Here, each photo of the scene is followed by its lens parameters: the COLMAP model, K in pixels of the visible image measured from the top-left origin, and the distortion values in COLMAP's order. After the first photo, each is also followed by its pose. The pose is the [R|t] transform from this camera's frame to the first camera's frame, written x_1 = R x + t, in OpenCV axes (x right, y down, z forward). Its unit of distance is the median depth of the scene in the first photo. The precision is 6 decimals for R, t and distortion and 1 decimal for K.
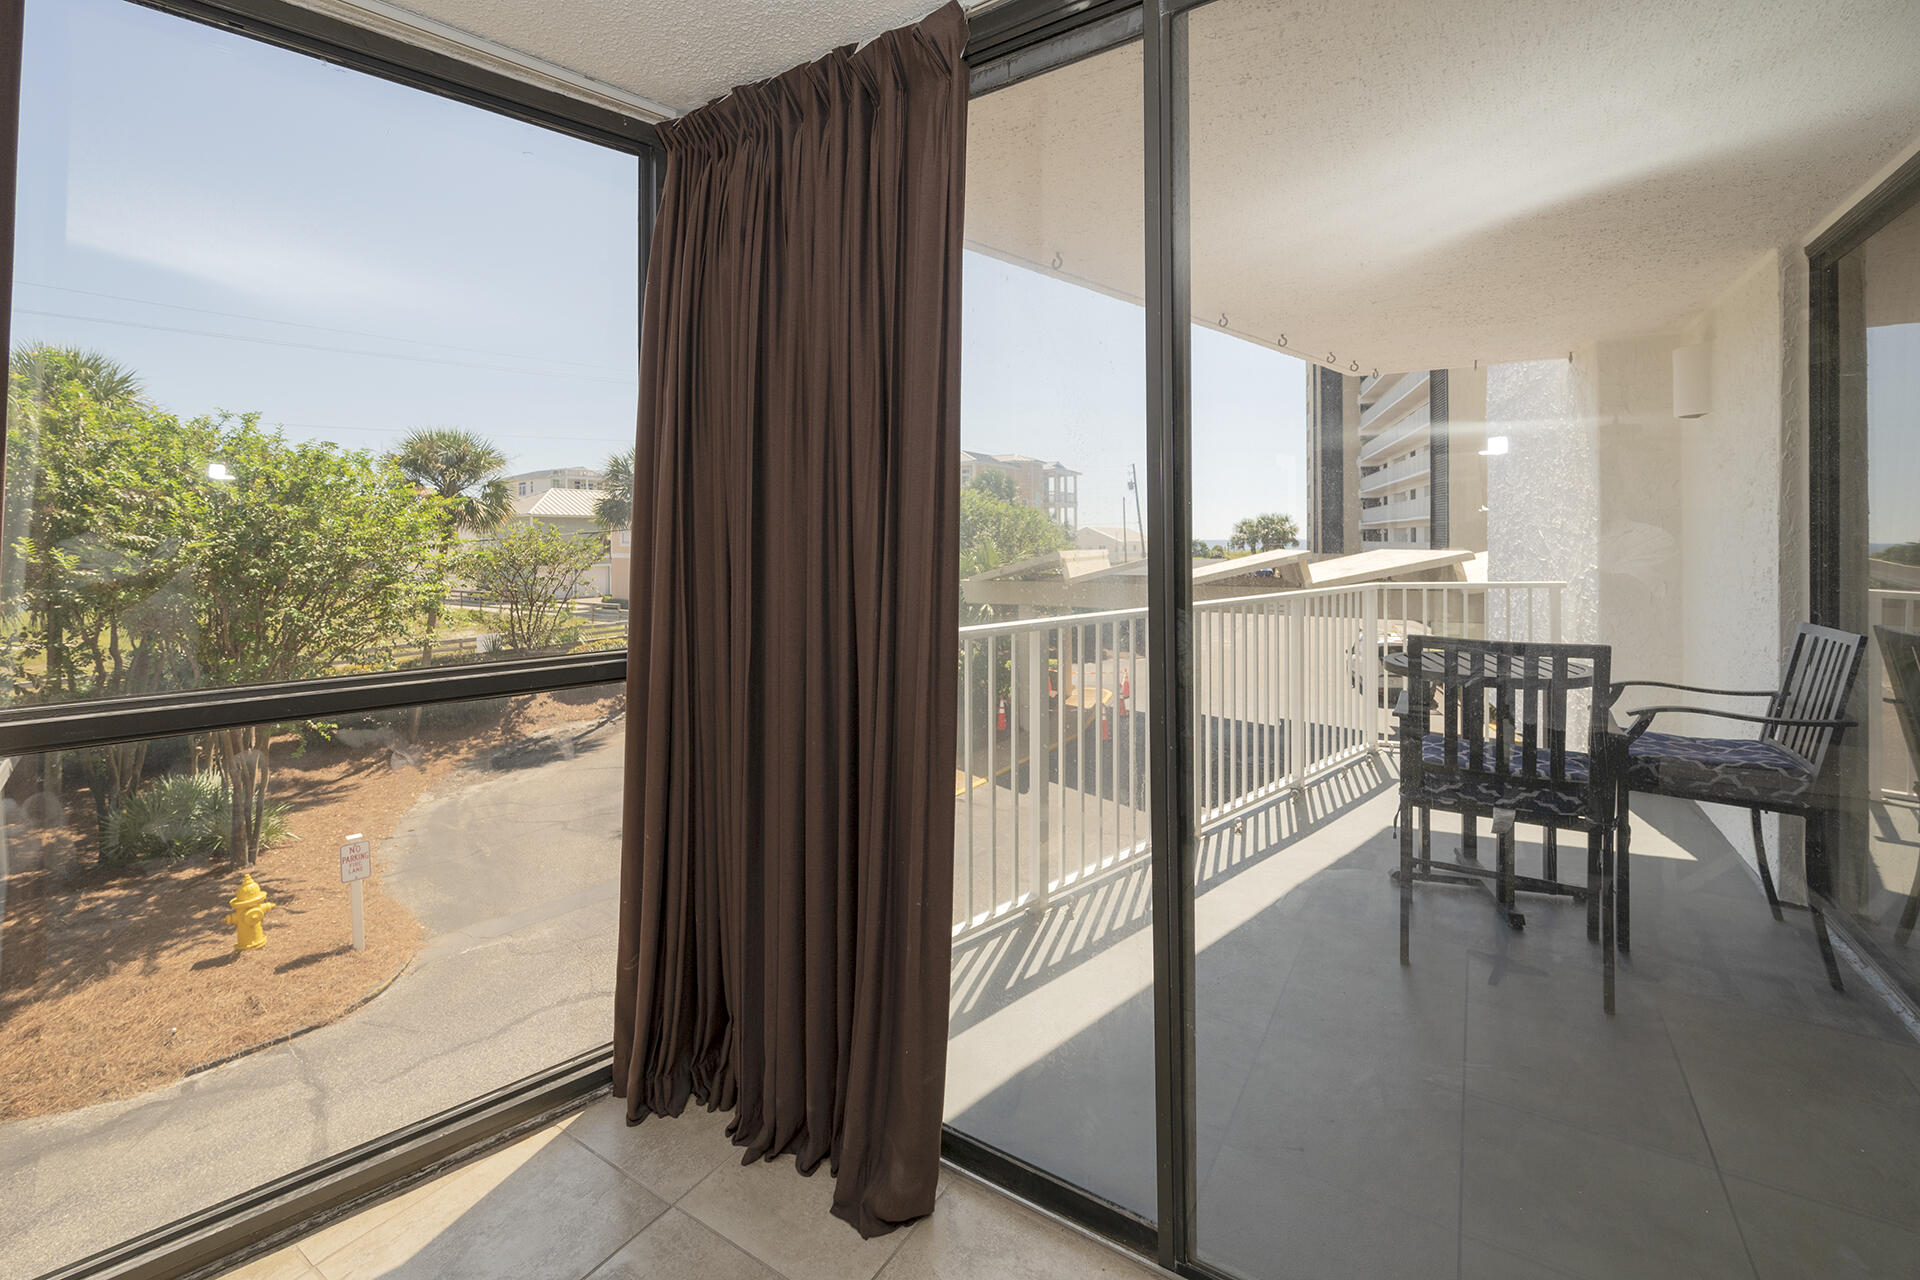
lens RADIAL K [[784.0, 0, 943.0], [0, 784.0, 545.0], [0, 0, 1]] dist [-0.001107, 0.000035]
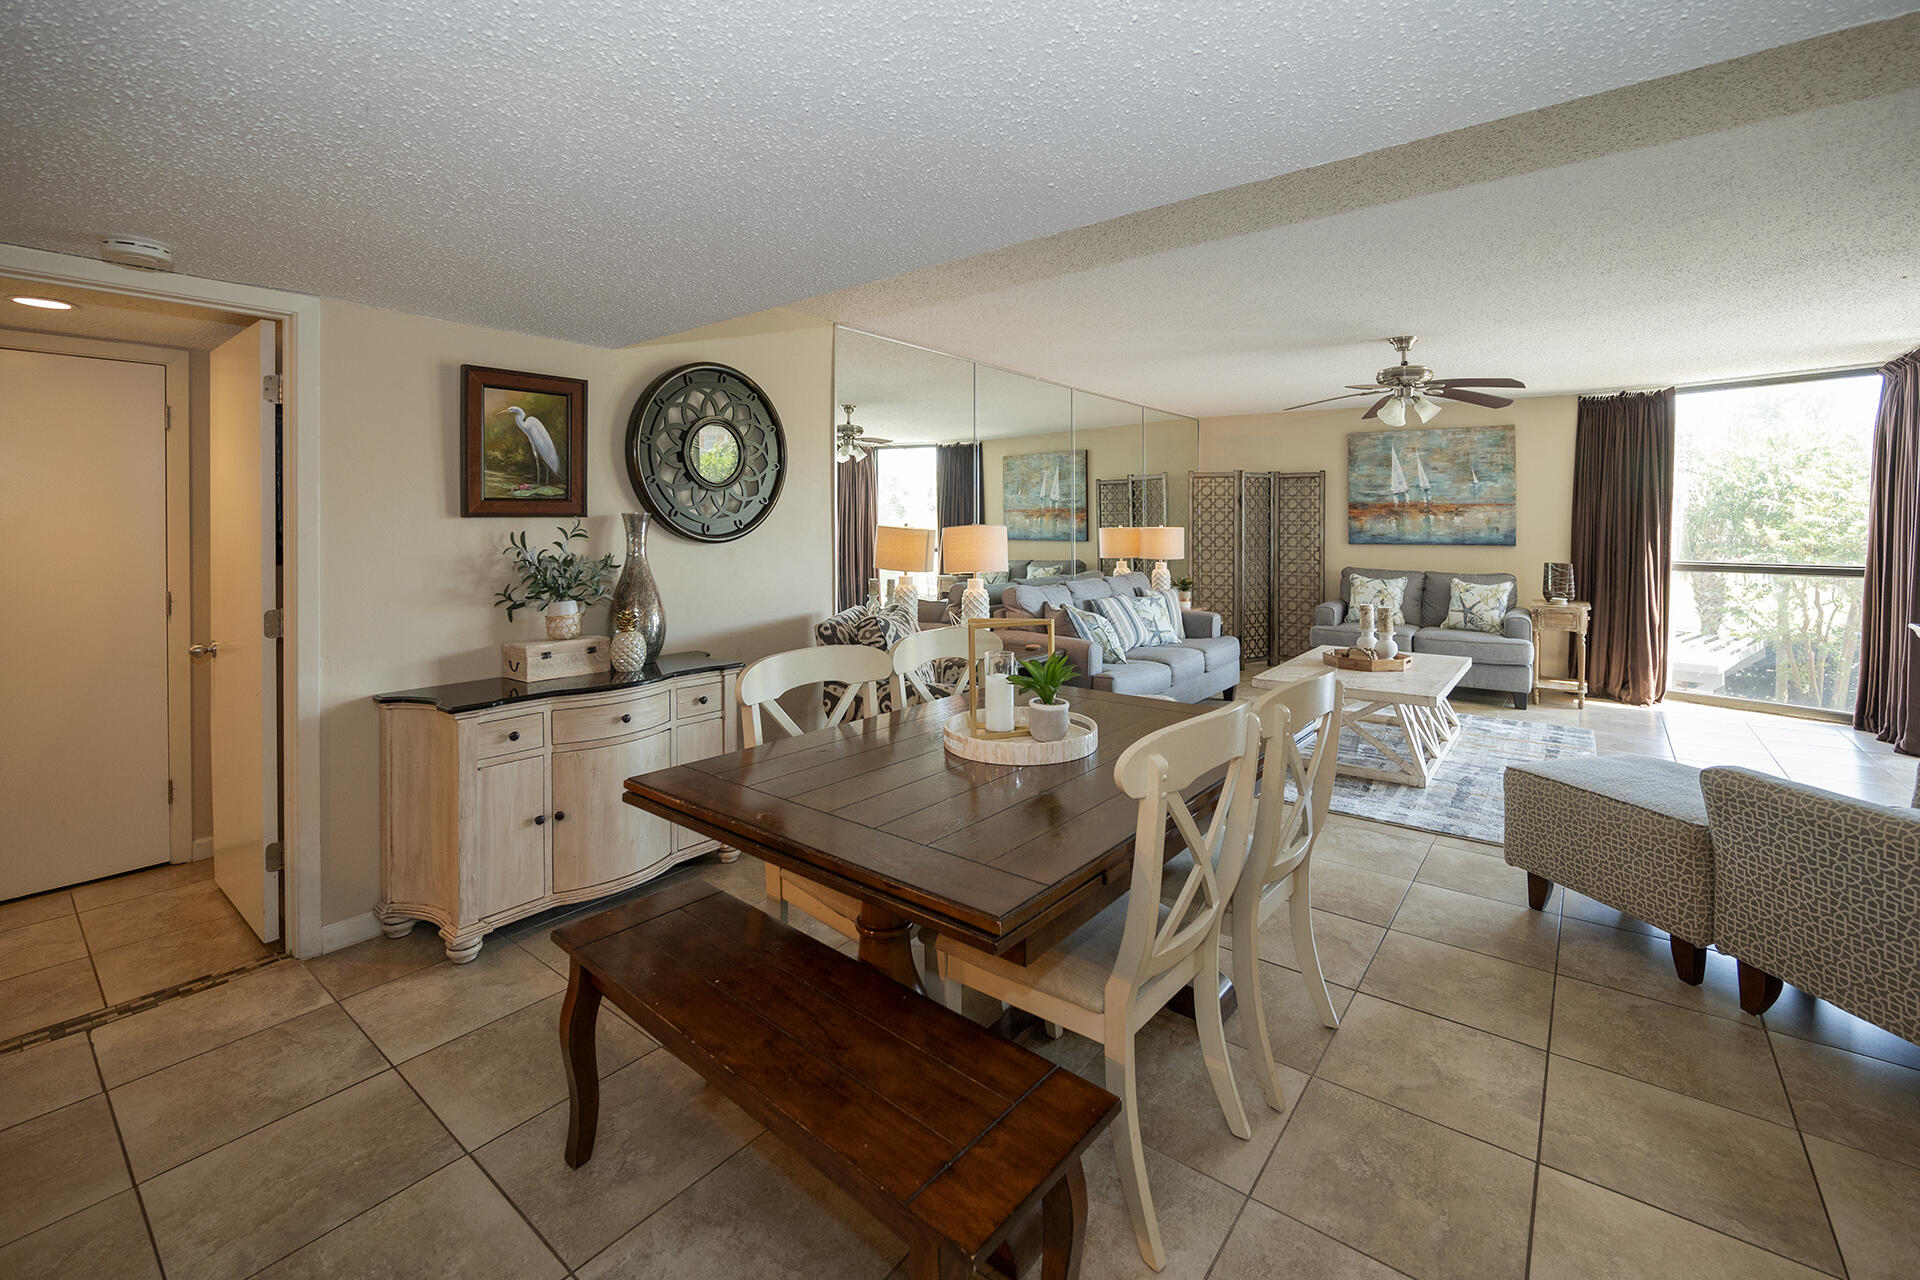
lens RADIAL K [[808.6, 0, 981.7], [0, 808.6, 513.4], [0, 0, 1]] dist [-0.009308, 0.000801]
pose [[-0.086805, -0.005588, -0.996210, 1.013724], [-0.007334, 0.999961, -0.004970, -0.003023], [0.996198, 0.006875, -0.086843, -0.693787]]
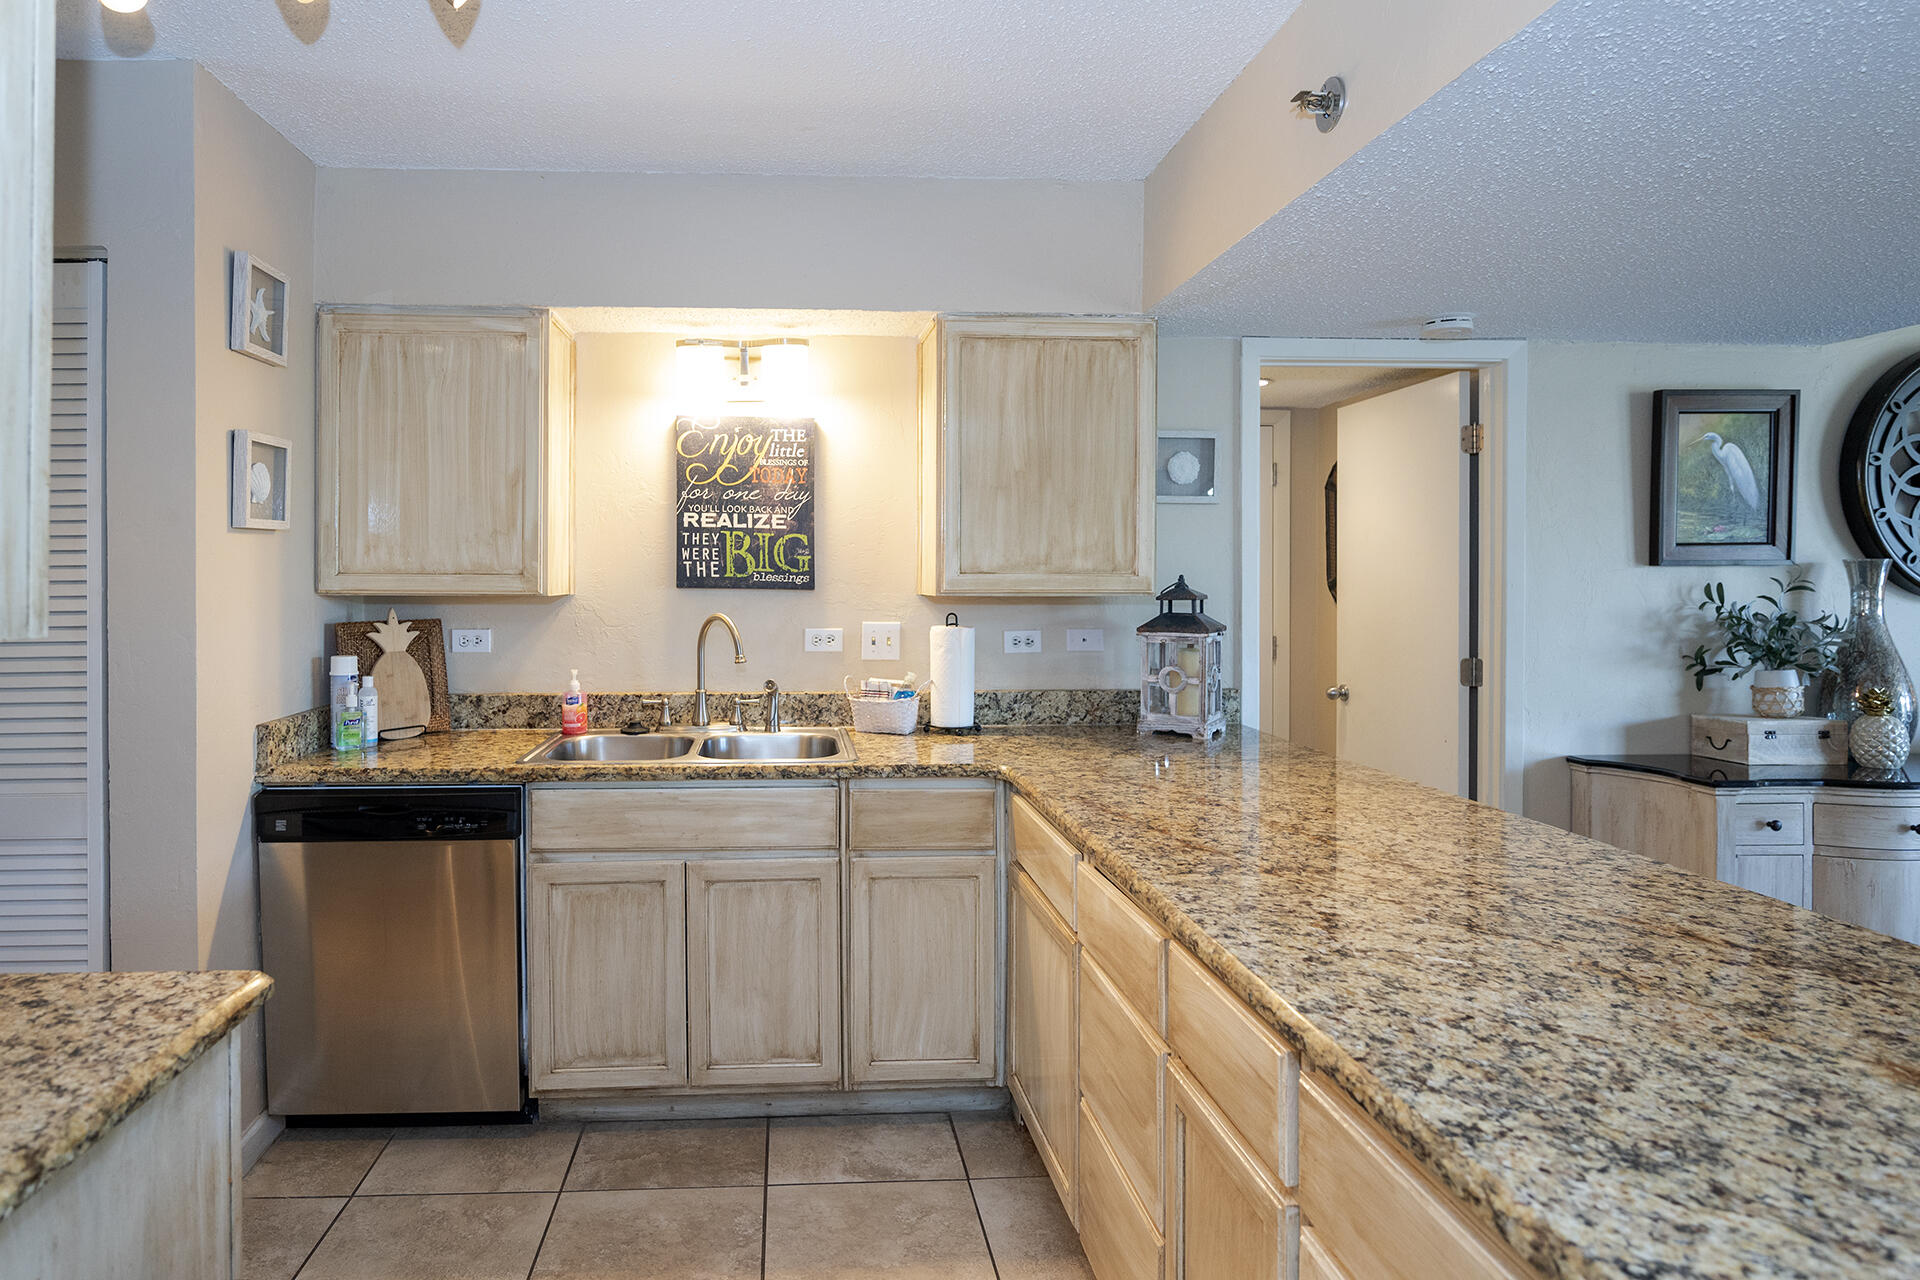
lens RADIAL K [[1085.0, 0, 843.0], [0, 1085.0, 579.2], [0, 0, 1]] dist [-0.001836, -0.000241]
pose [[-0.814606, 0.008028, -0.579960, 1.278258], [-0.001044, 0.999882, 0.015308, -0.001822], [0.580014, 0.013075, -0.814501, -0.857737]]
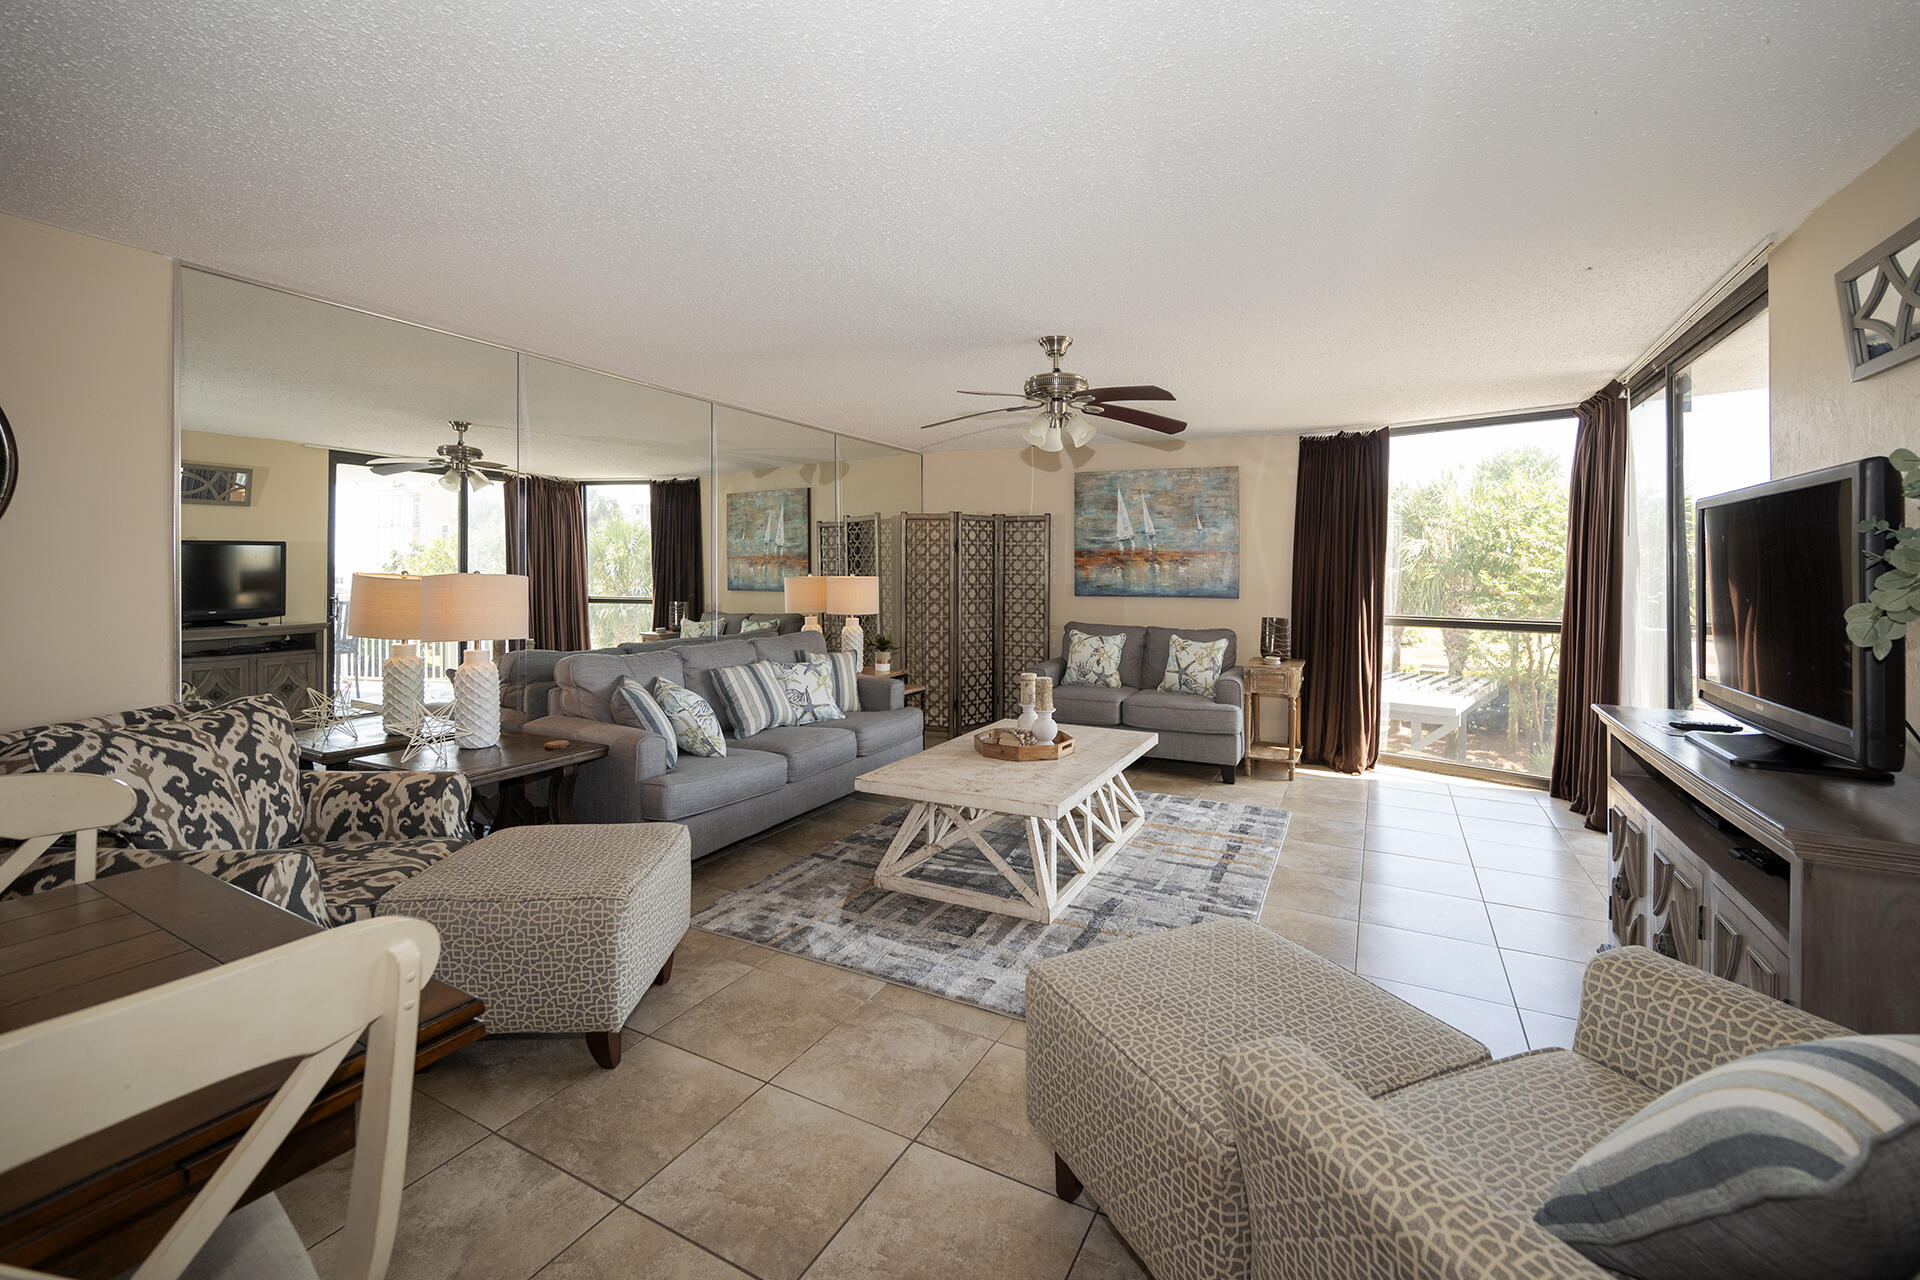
lens RADIAL K [[782.5, 0, 983.3], [0, 782.5, 566.7], [0, 0, 1]] dist [-0.000325, 0.000064]
pose [[0.094138, 0.000635, -0.995559, 0.749778], [-0.013165, 0.999913, -0.000607, -0.004662], [0.995472, 0.013164, 0.094138, -0.423264]]
